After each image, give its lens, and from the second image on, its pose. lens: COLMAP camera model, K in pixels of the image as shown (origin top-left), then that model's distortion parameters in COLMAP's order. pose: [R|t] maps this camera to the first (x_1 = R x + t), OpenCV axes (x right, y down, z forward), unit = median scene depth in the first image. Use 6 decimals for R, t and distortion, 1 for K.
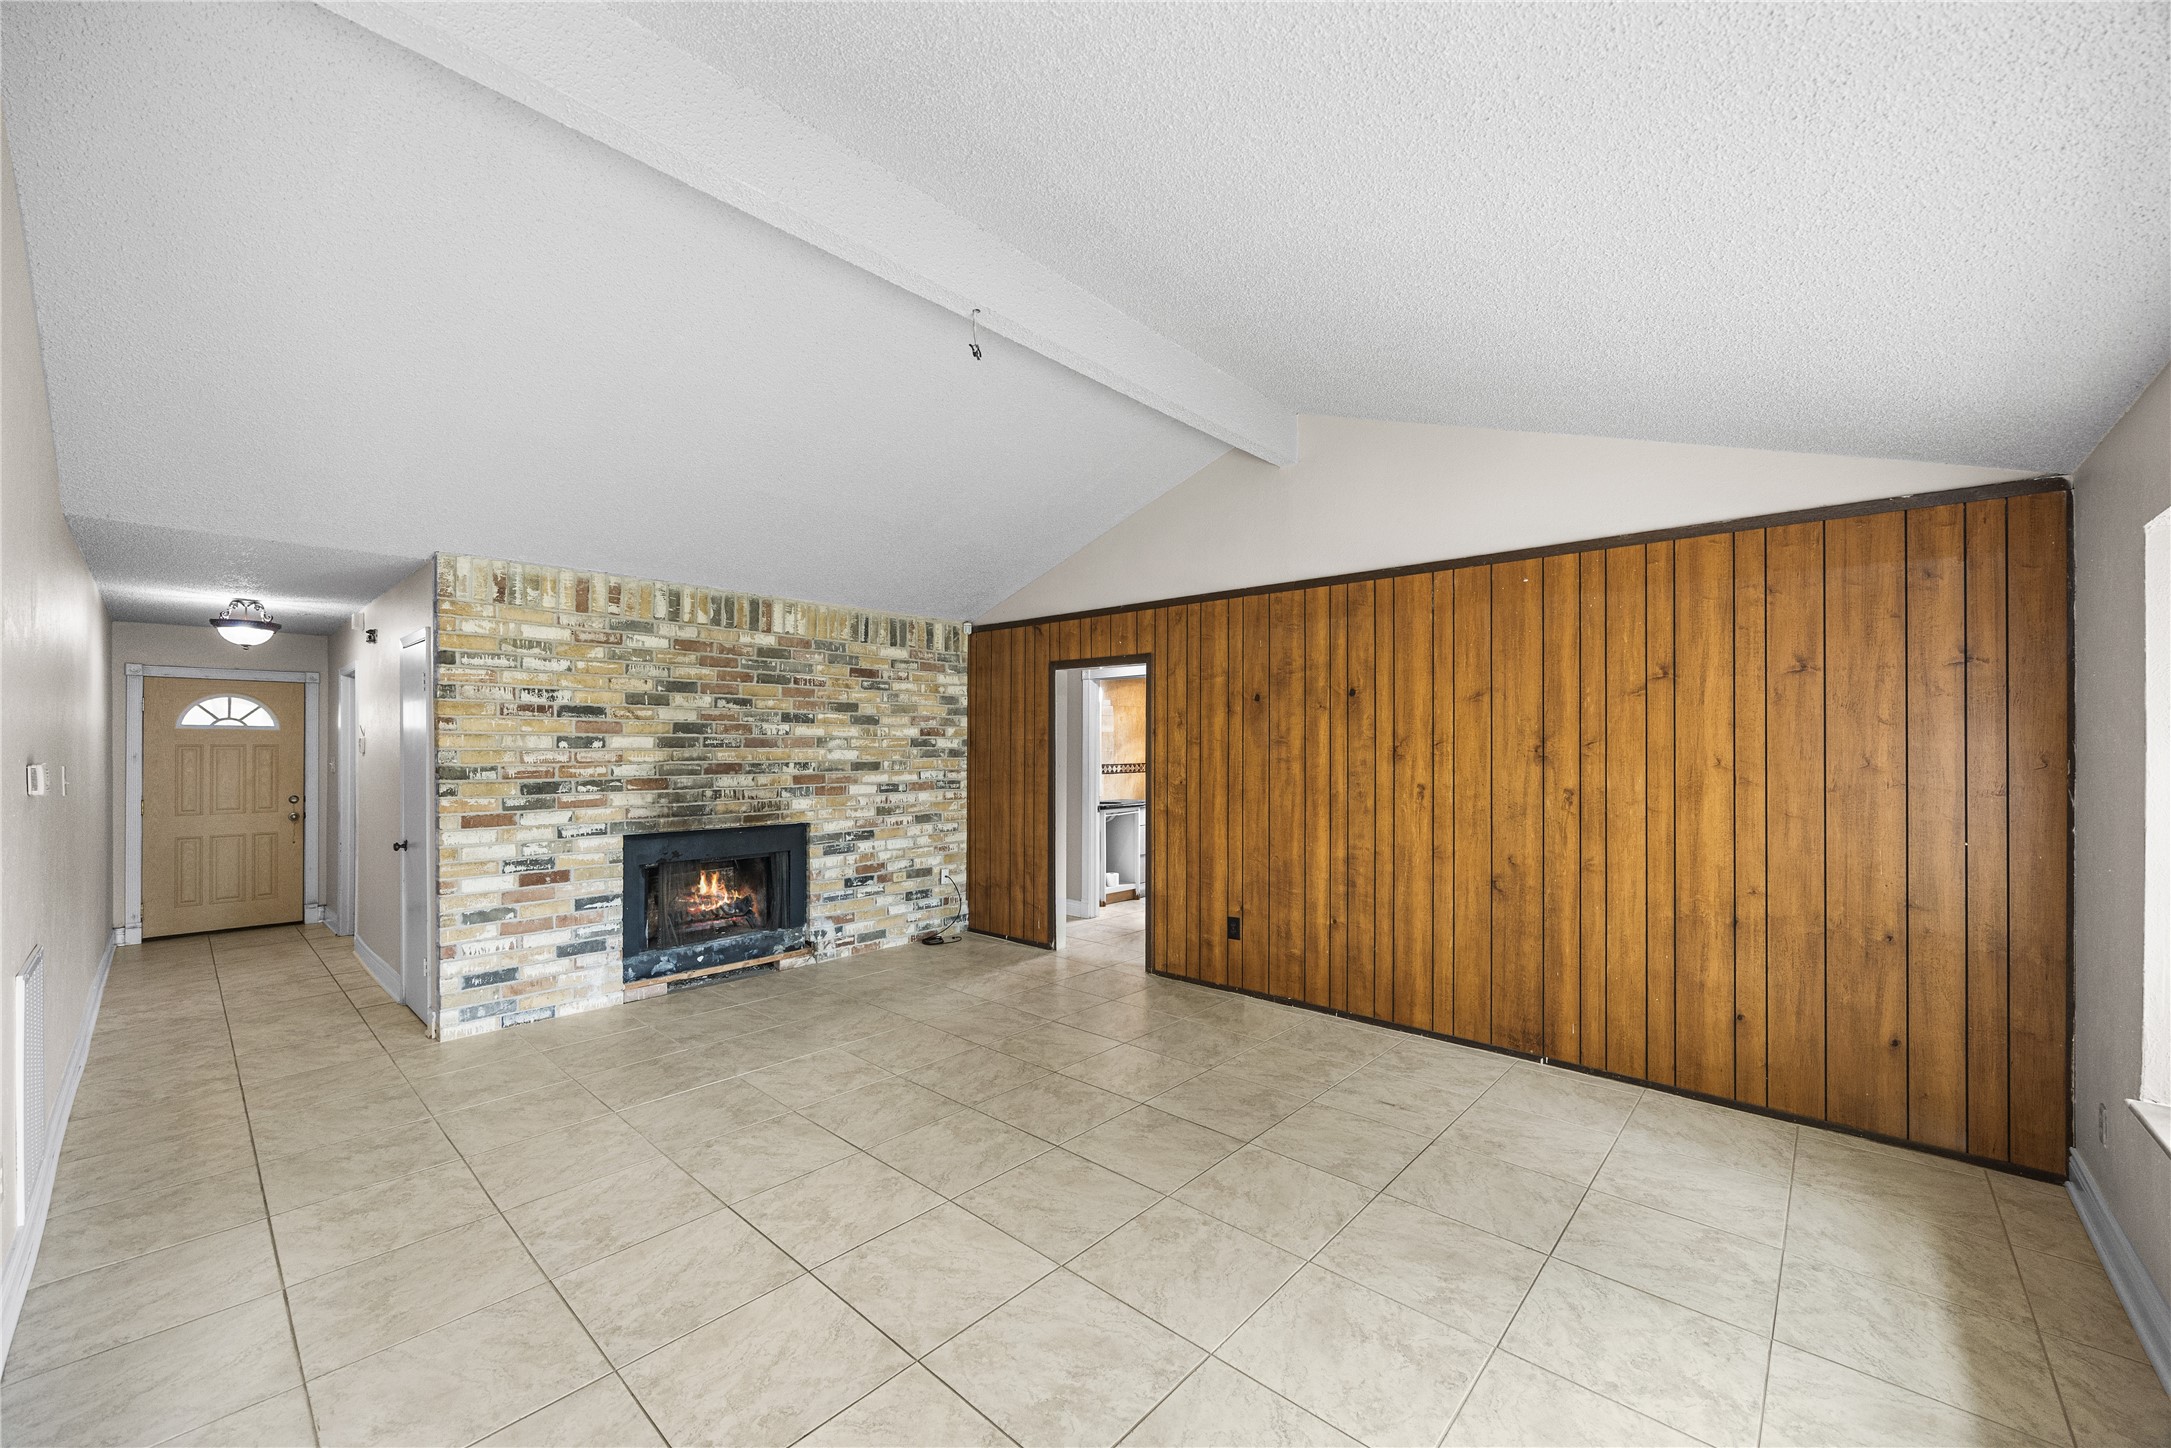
lens RADIAL K [[839.4, 0, 1069.6], [0, 839.4, 737.1], [0, 0, 1]] dist [-0.002738, 0.000521]
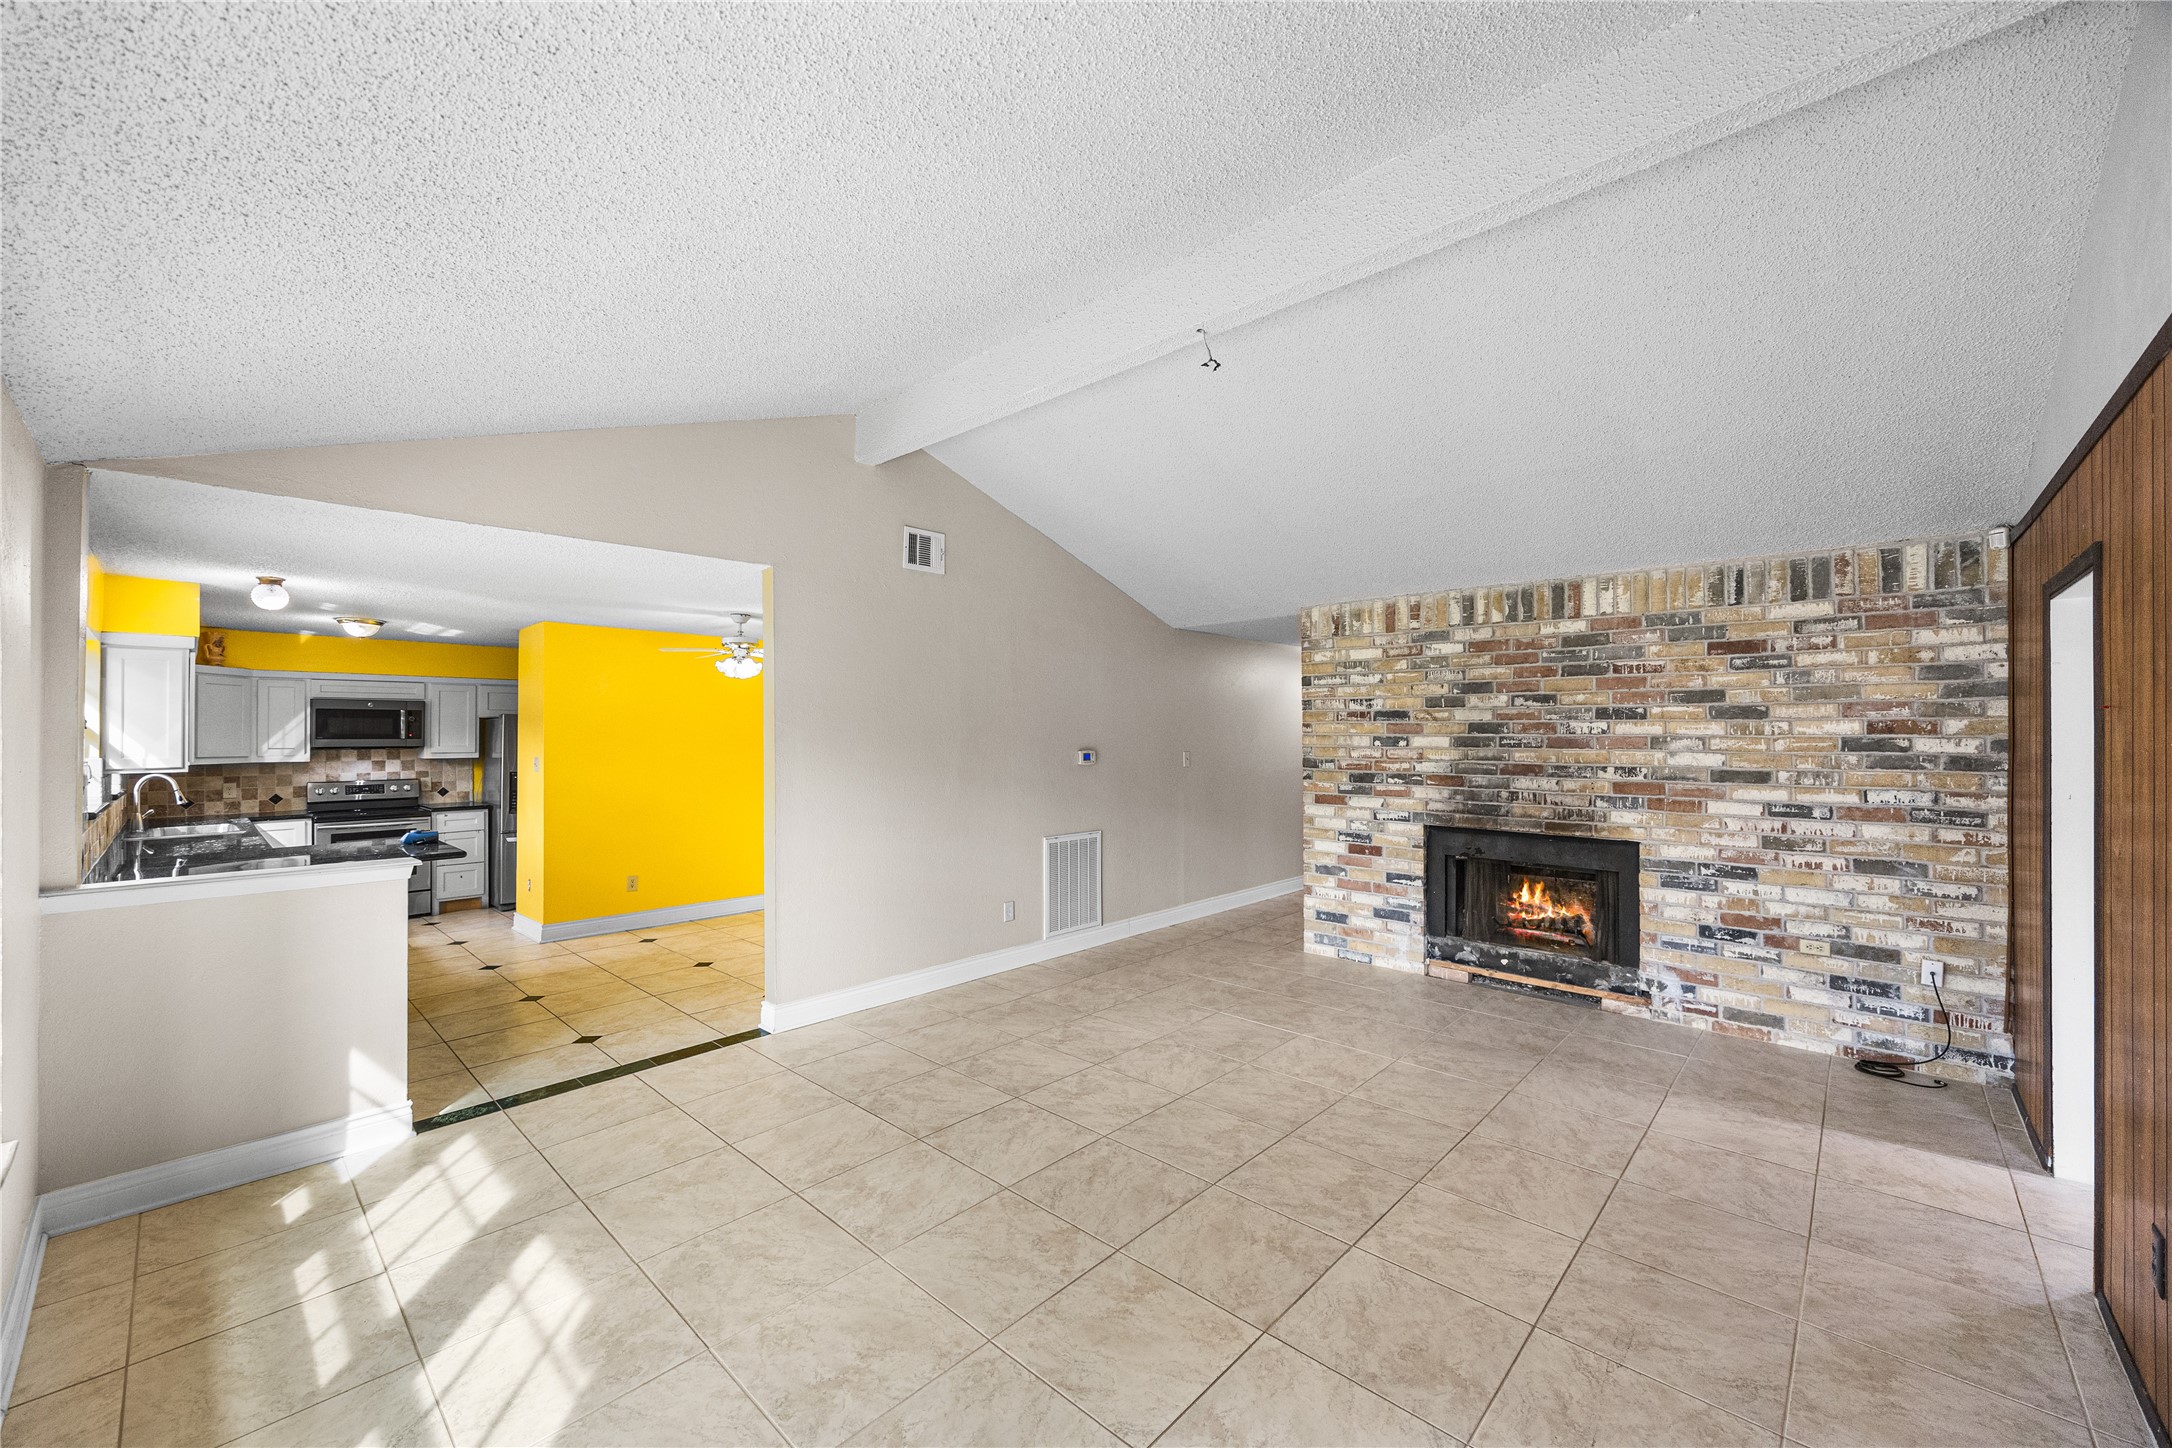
lens RADIAL K [[839.8, 0, 1088.9], [0, 839.8, 704.1], [0, 0, 1]] dist [-0.002738, 0.000521]
pose [[-0.002576, -0.036114, -0.999344, 0.605237], [0.007041, 0.999322, -0.036132, -0.006502], [0.999972, -0.007130, -0.002320, 0.563868]]
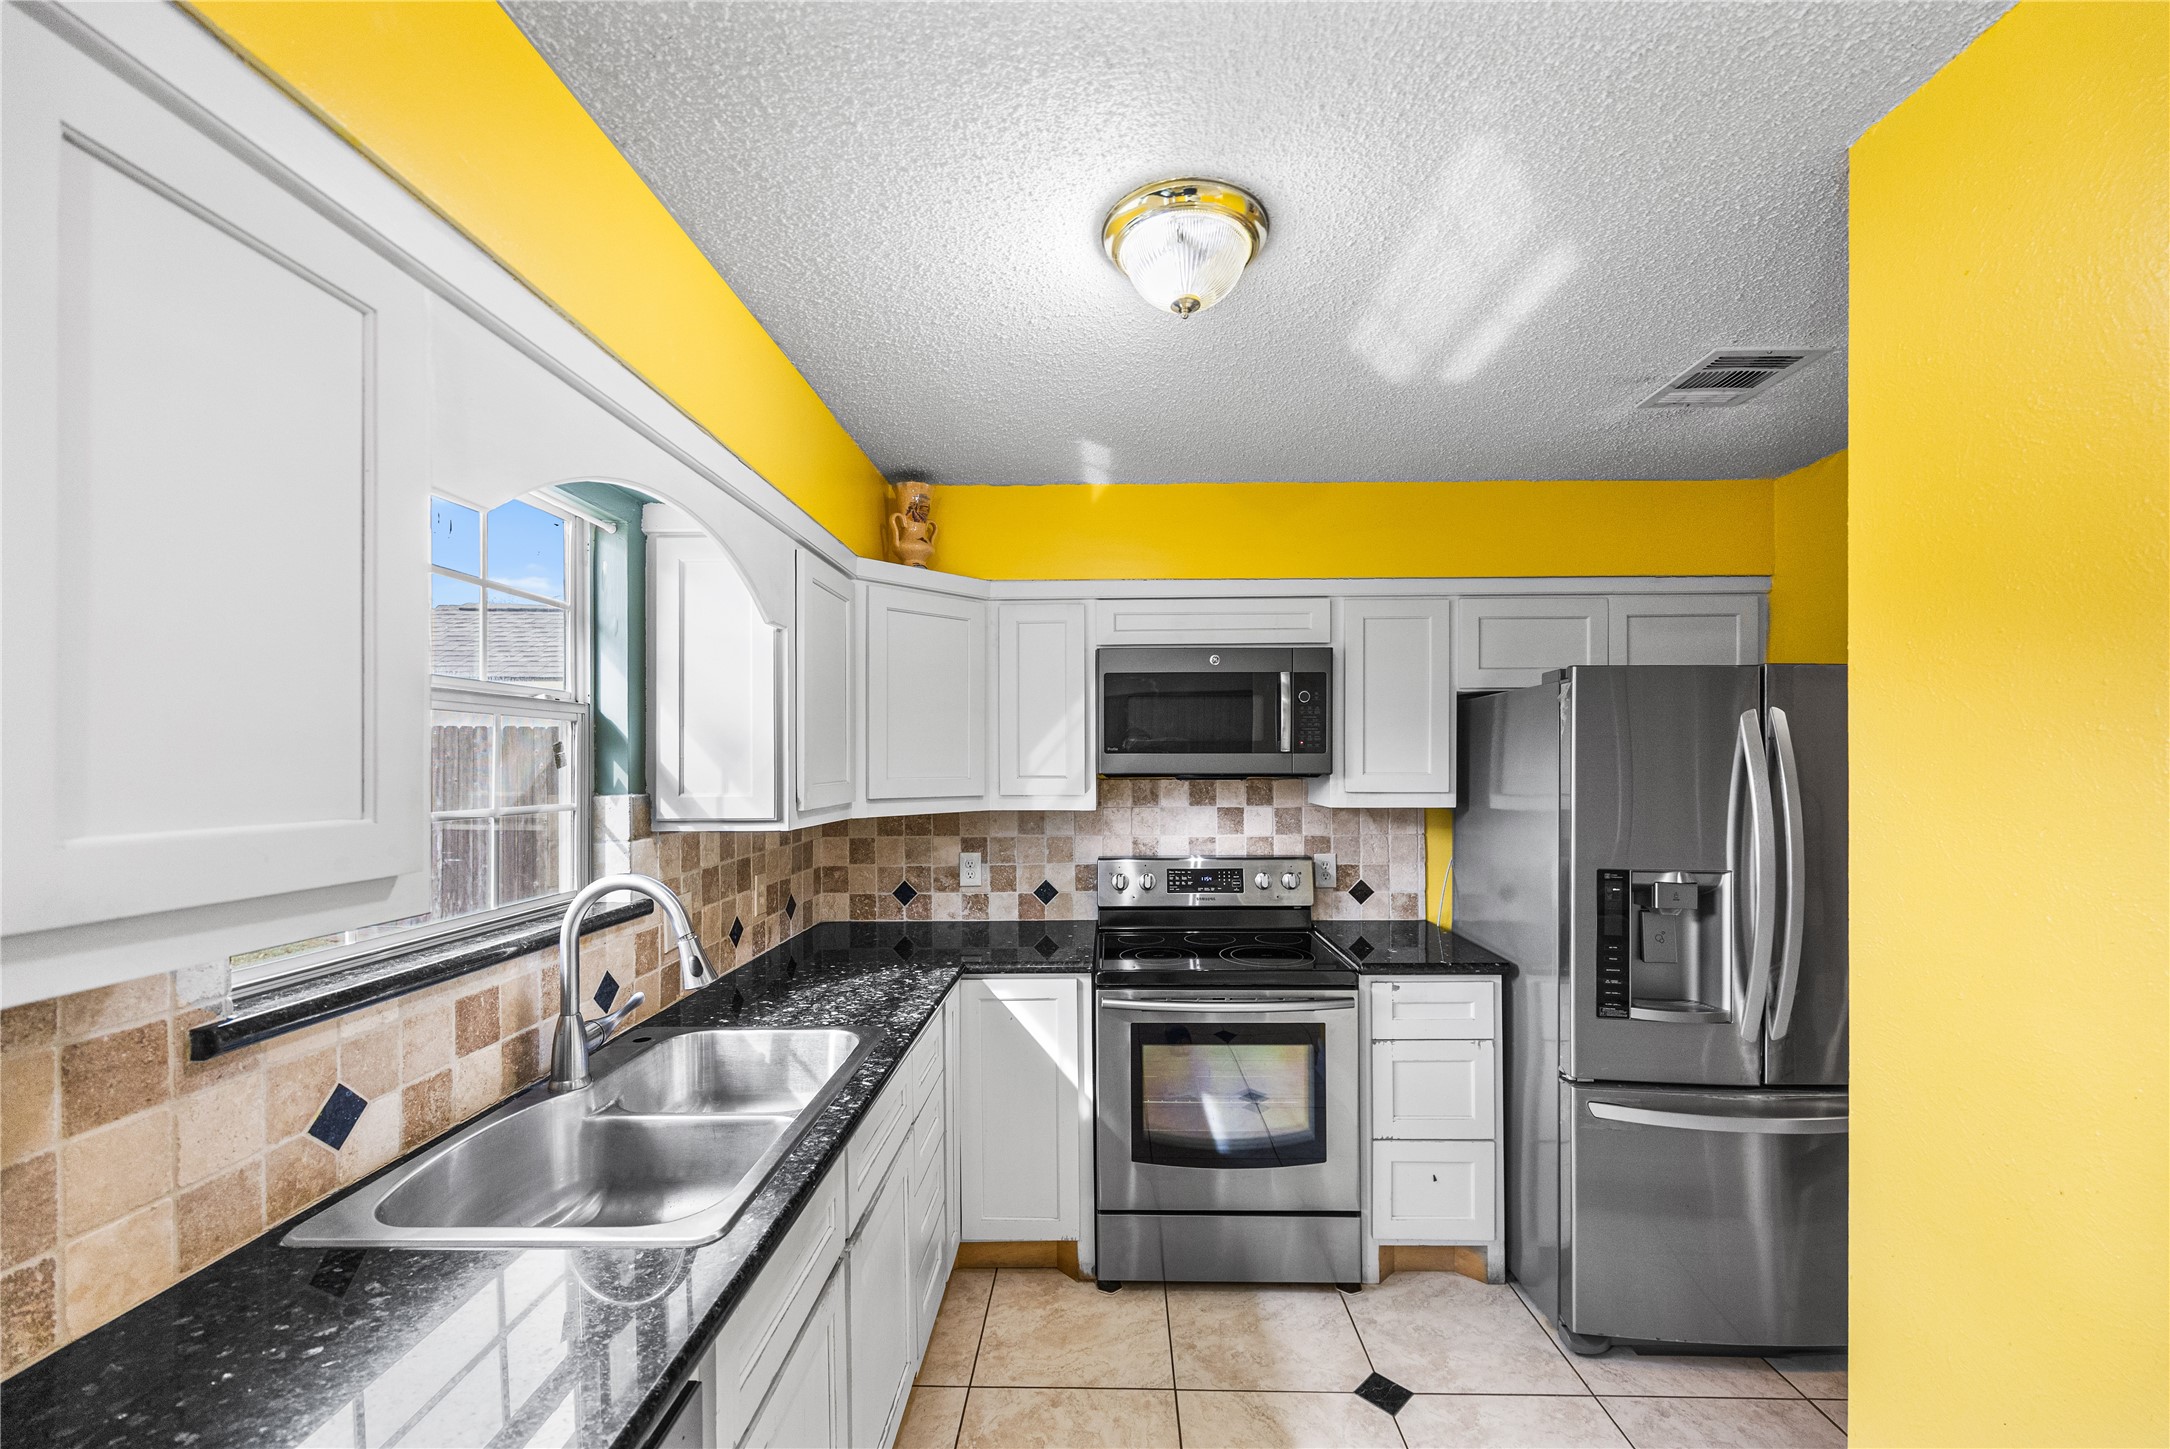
lens RADIAL K [[839.0, 0, 1087.3], [0, 839.0, 763.2], [0, 0, 1]] dist [-0.002738, 0.000521]
pose [[-0.750860, 0.006655, -0.660428, -0.485355], [0.003453, 0.999975, 0.006152, -0.004213], [0.660452, 0.002339, -0.750864, -0.384273]]
